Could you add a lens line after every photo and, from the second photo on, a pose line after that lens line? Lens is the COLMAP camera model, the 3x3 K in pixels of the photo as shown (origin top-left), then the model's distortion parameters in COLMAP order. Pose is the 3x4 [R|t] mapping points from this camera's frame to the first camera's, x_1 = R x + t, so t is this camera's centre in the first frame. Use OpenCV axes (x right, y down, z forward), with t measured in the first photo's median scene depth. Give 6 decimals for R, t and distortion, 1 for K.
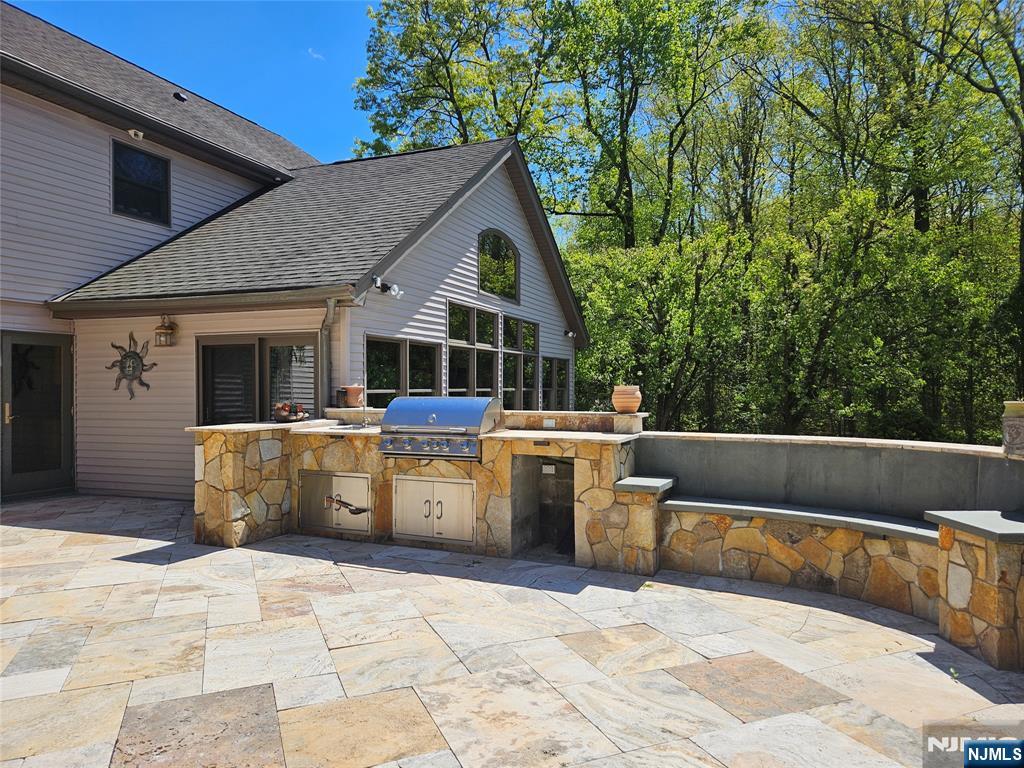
lens RADIAL K [[686.7, 0, 517.1], [0, 686.7, 385.4], [0, 0, 1]] dist [0.079252, -0.054404]
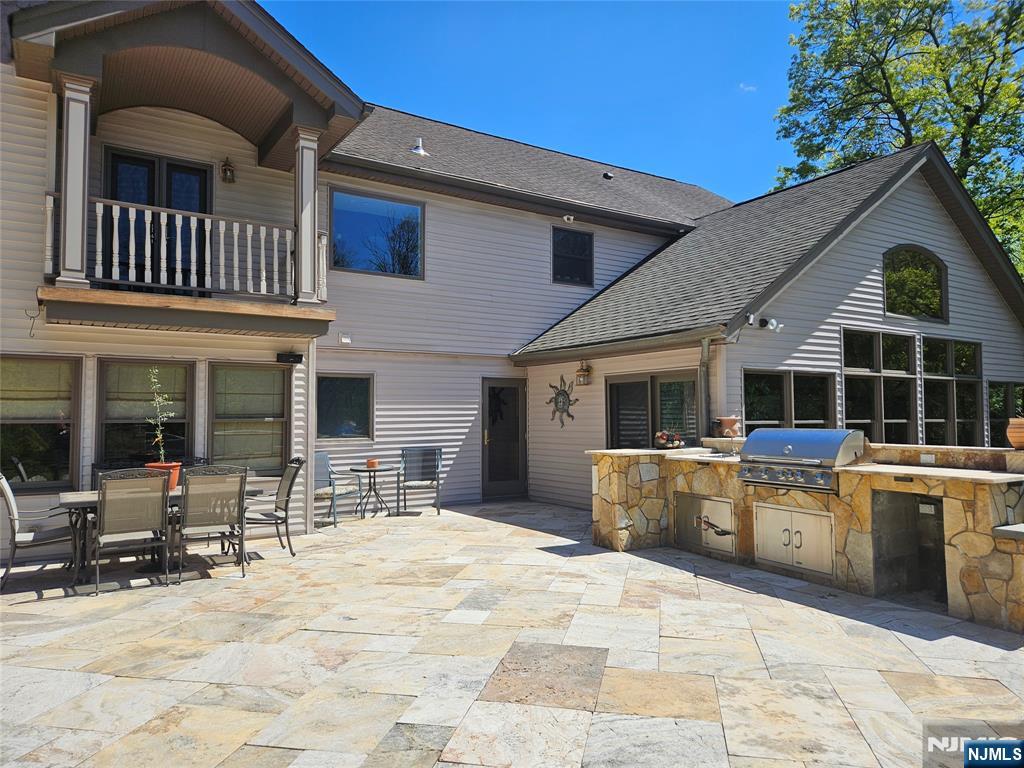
lens RADIAL K [[686.7, 0, 515.8], [0, 686.7, 378.5], [0, 0, 1]] dist [0.079252, -0.054404]
pose [[0.815405, -0.034301, -0.577873, 0.120519], [0.003854, 0.998542, -0.053833, -0.003045], [0.578878, 0.041669, 0.814349, -0.076256]]
